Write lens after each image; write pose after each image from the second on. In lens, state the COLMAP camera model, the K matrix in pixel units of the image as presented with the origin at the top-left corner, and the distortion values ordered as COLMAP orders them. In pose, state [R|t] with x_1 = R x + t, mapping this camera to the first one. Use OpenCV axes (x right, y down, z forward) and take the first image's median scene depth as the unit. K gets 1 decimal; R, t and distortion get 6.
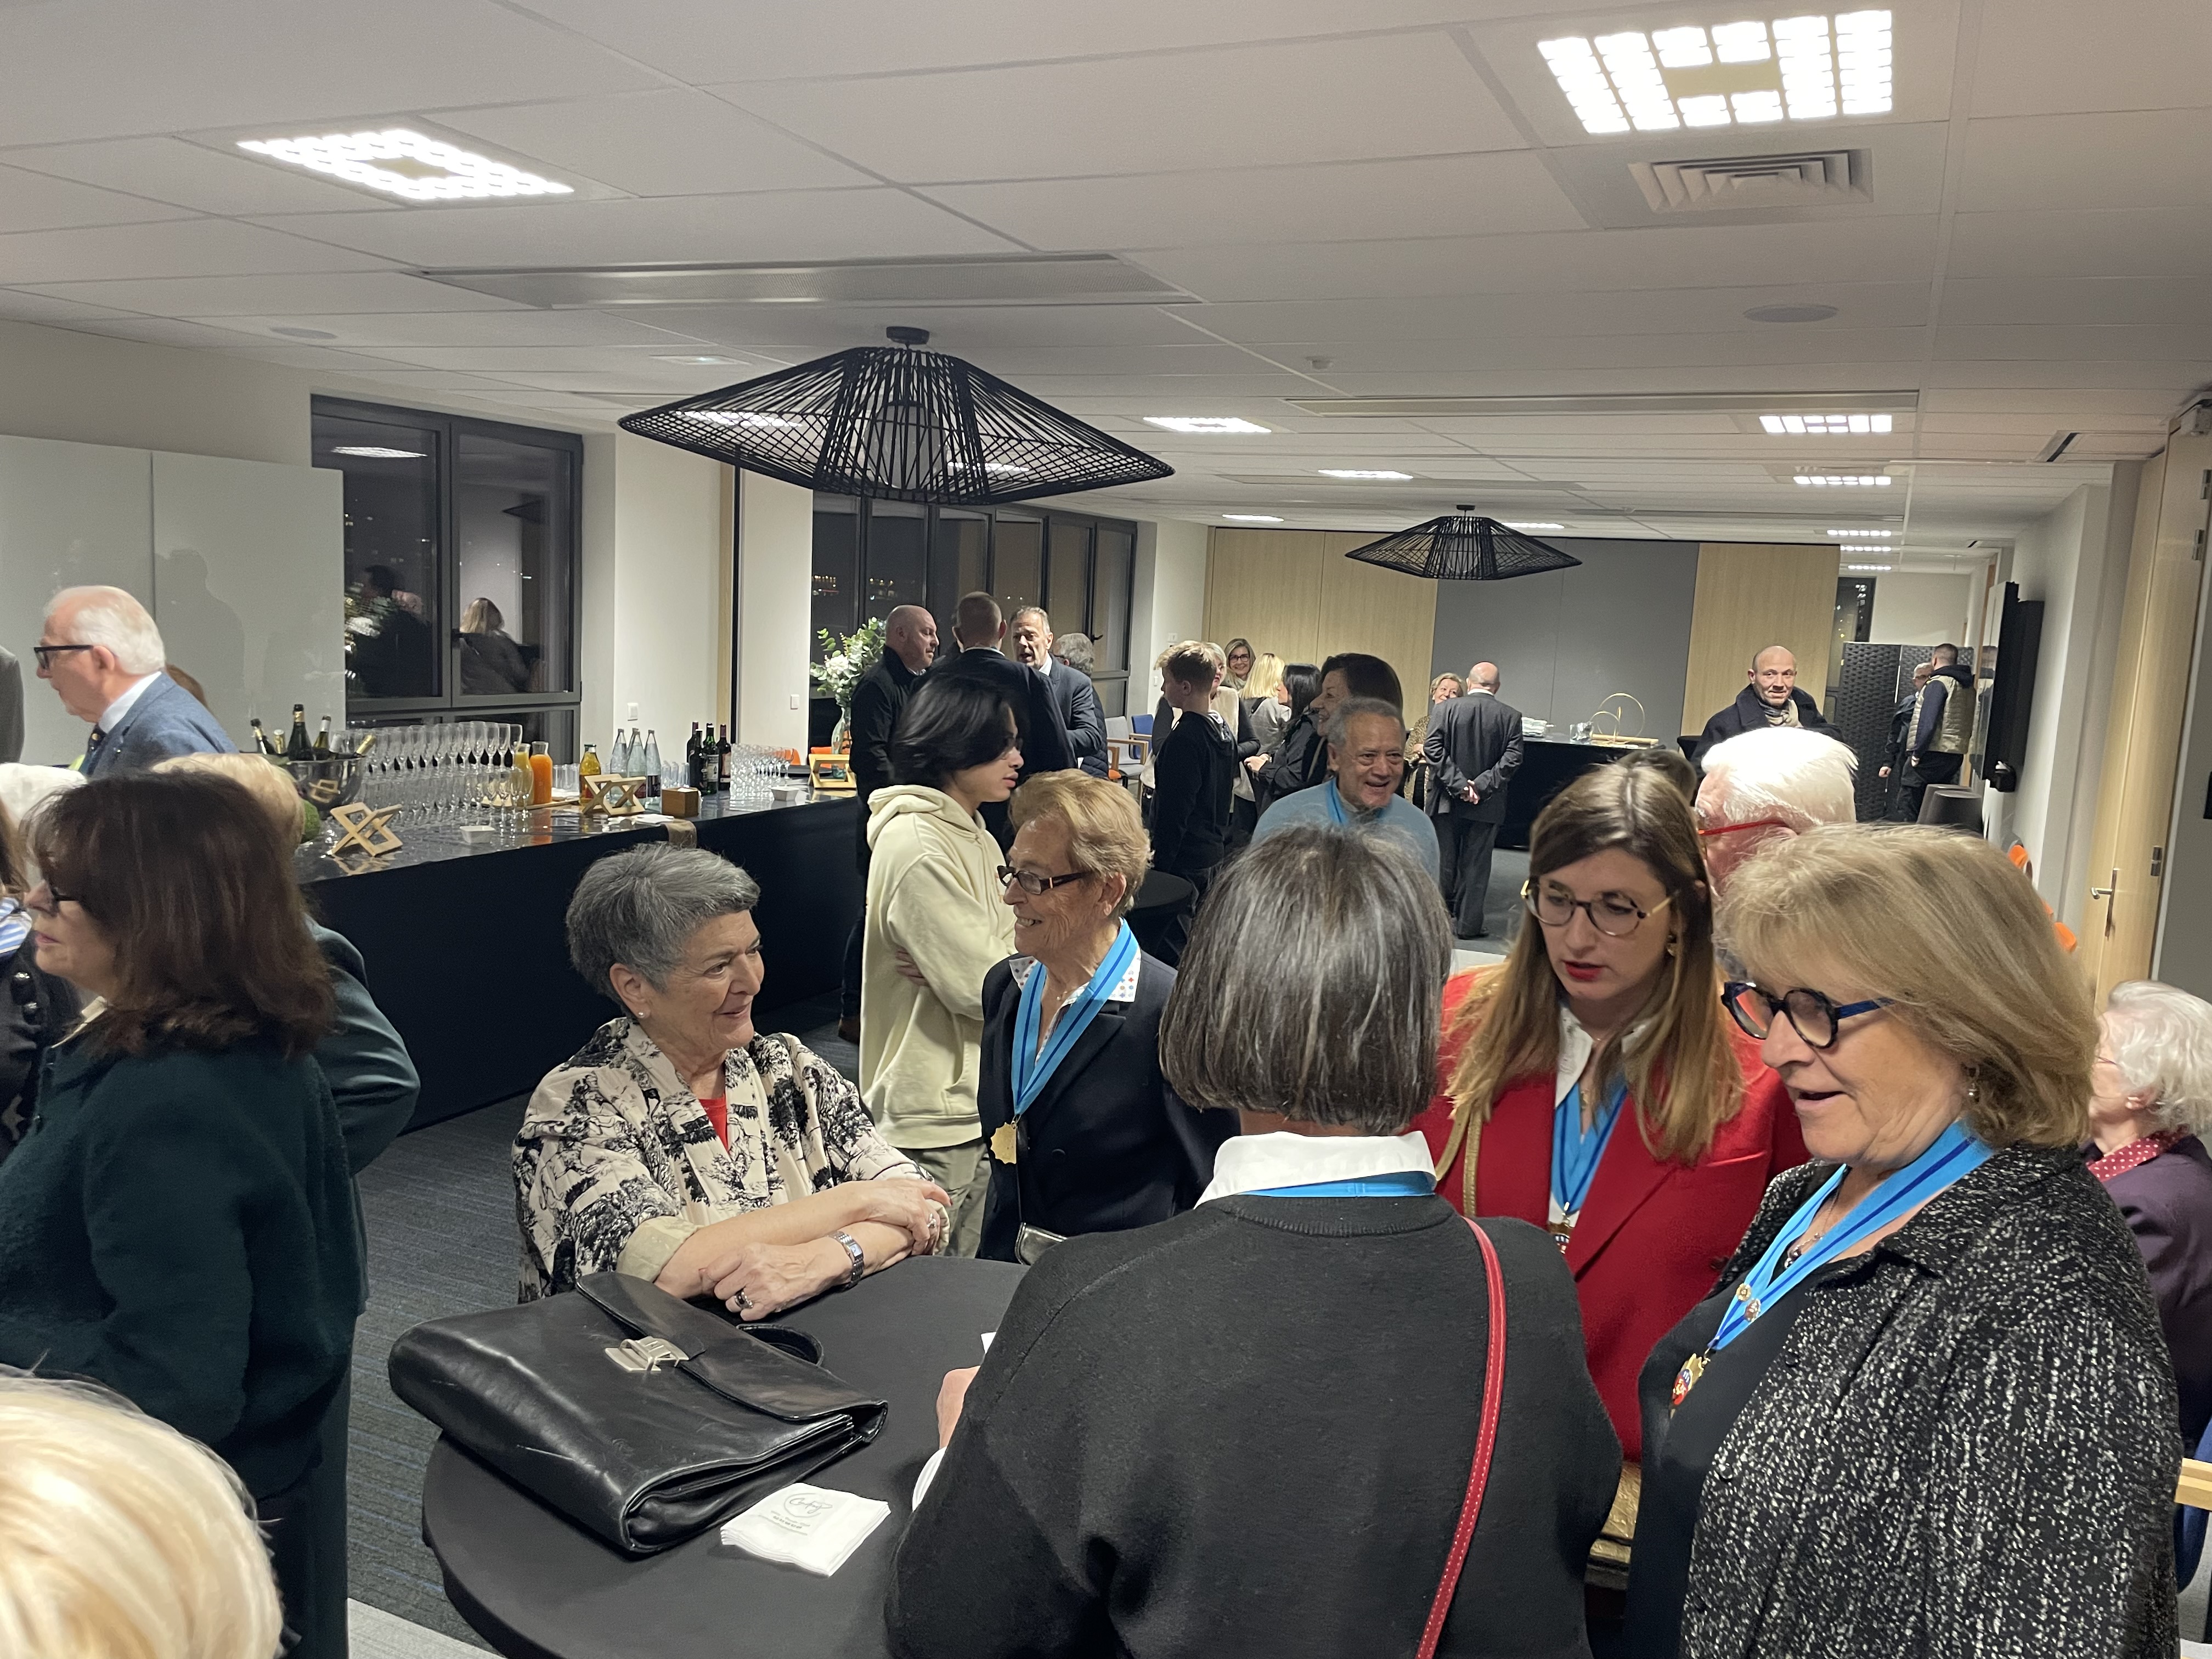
lens RADIAL K [[1730.5, 0, 1113.1], [0, 1730.5, 828.0], [0, 0, 1]] dist [0.044197, 0.001402]
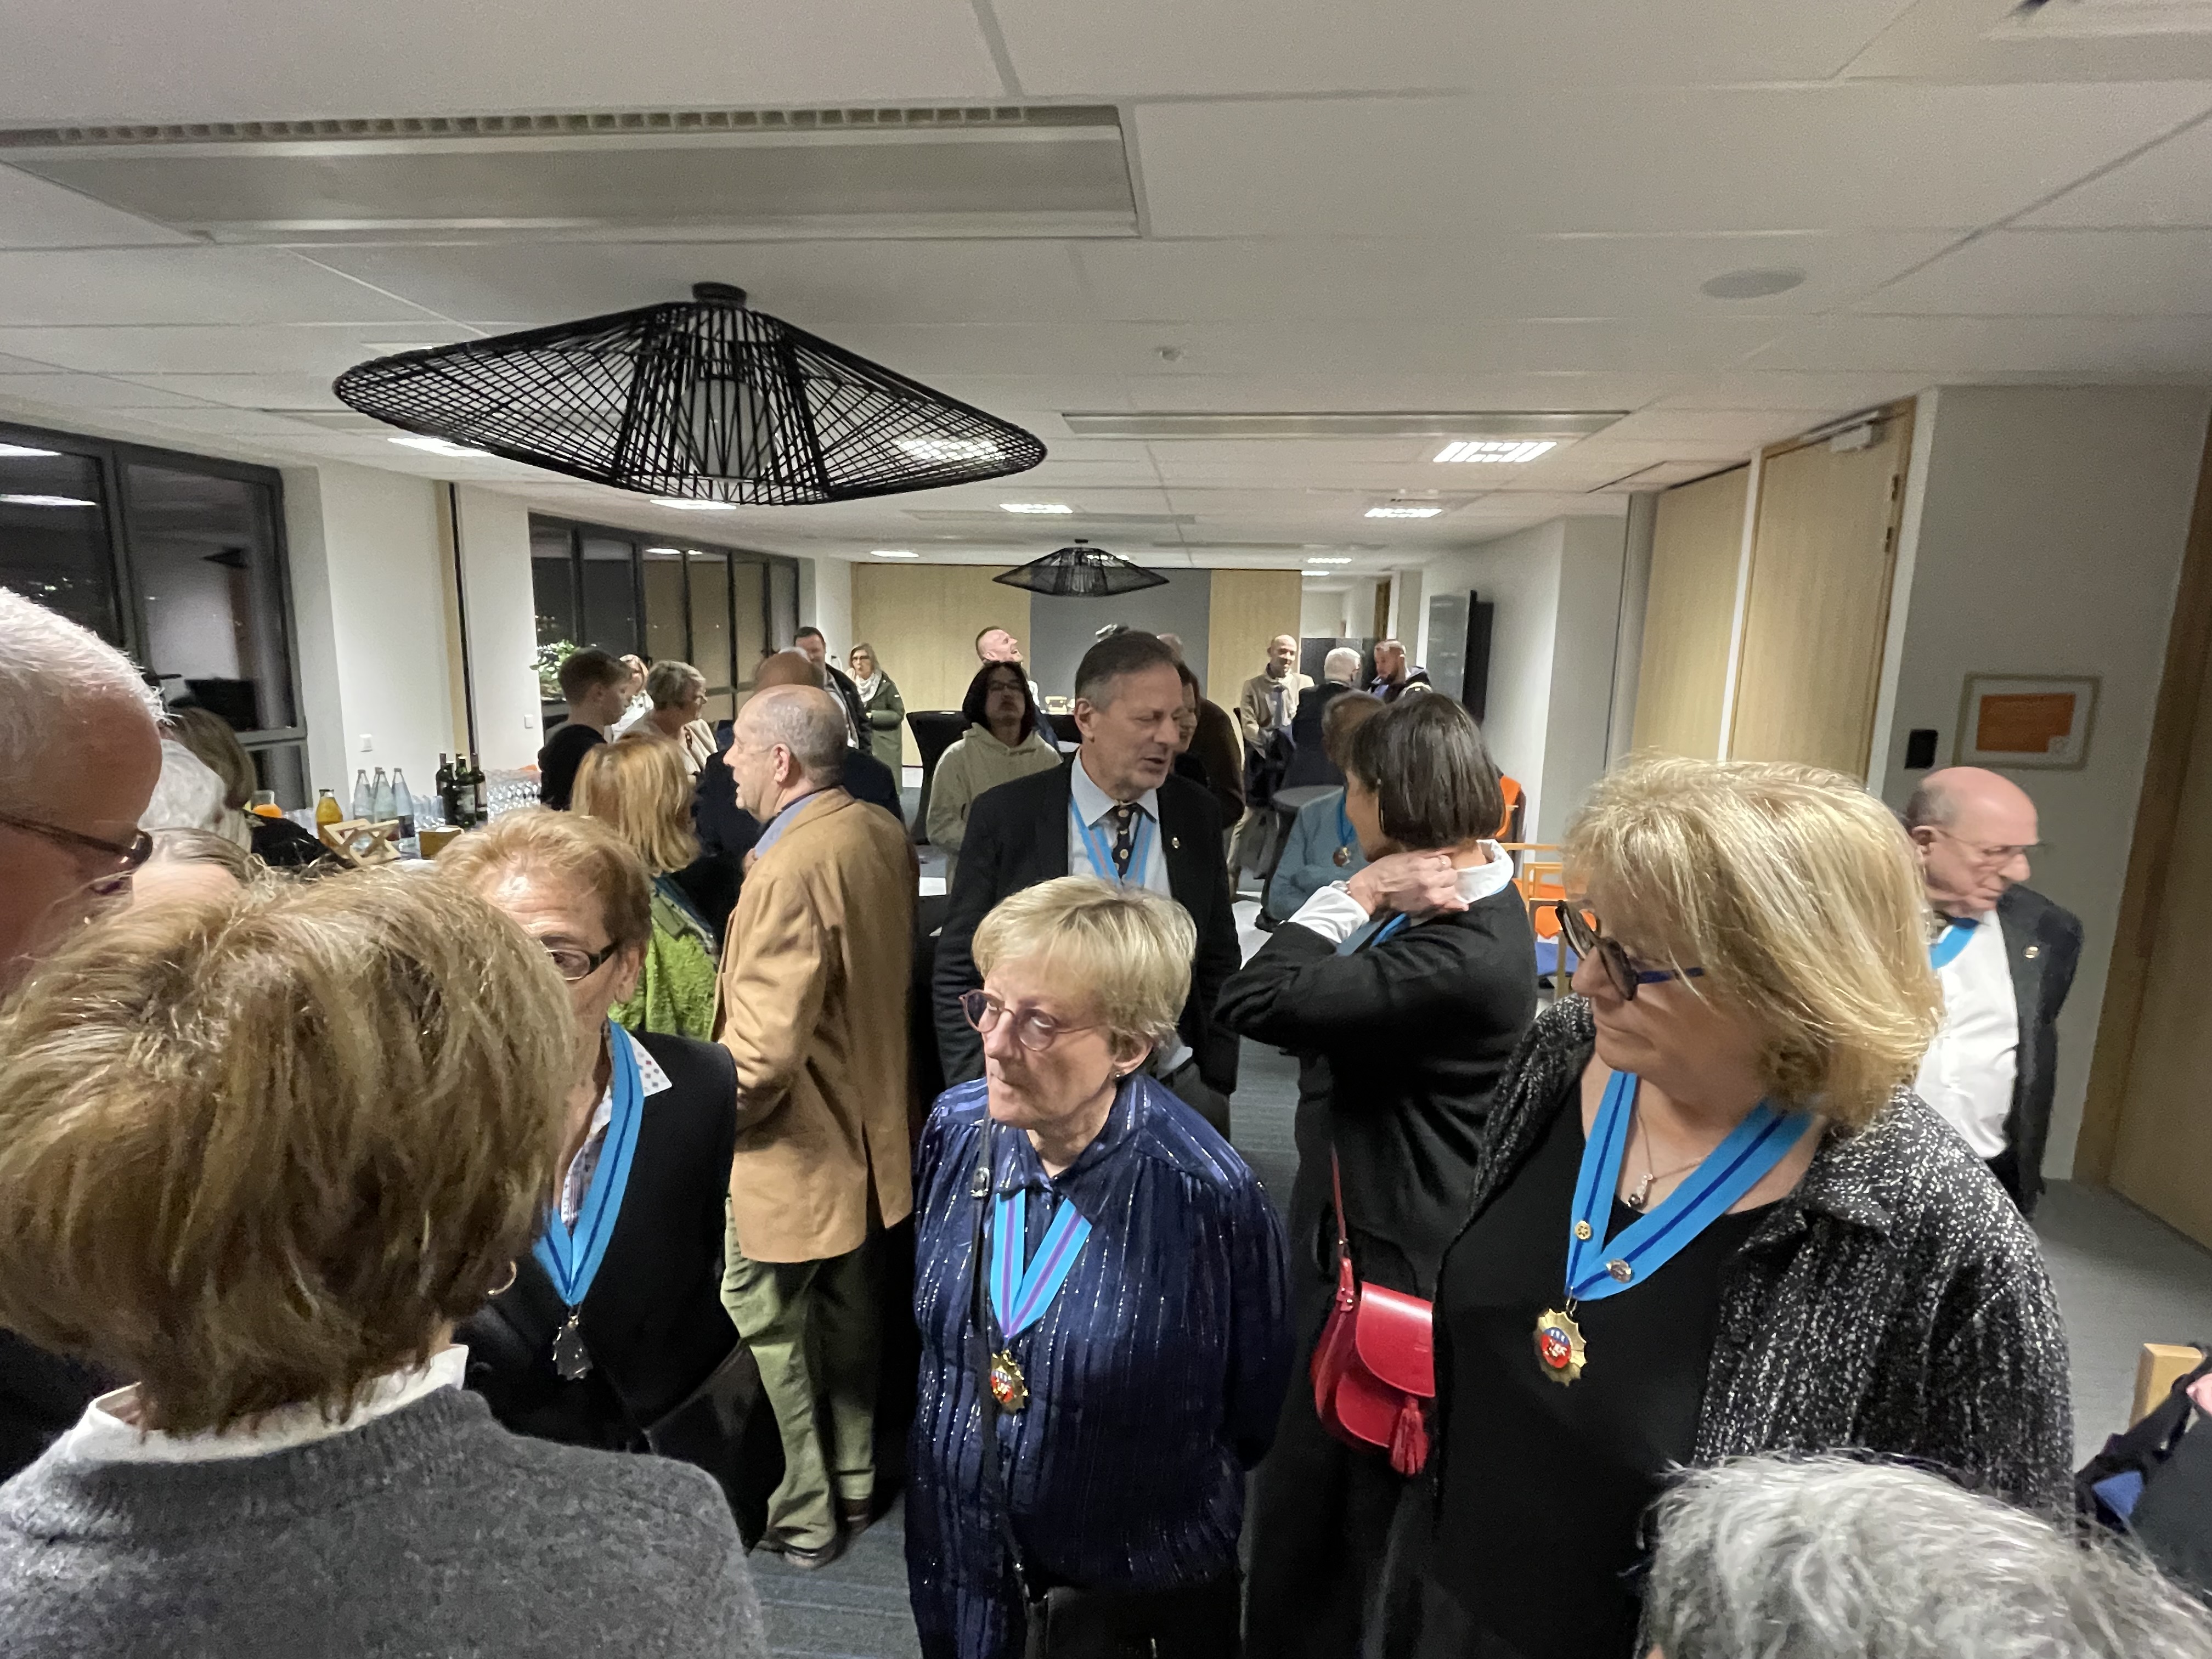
lens RADIAL K [[1129.2, 0, 1098.6], [0, 1129.2, 834.6], [0, 0, 1]] dist [-0.004033, 0.000257]
pose [[0.948949, -0.086516, 0.303333, -0.086216], [0.069472, 0.995361, 0.066559, -0.032516], [-0.307684, -0.042088, 0.950557, 0.274364]]
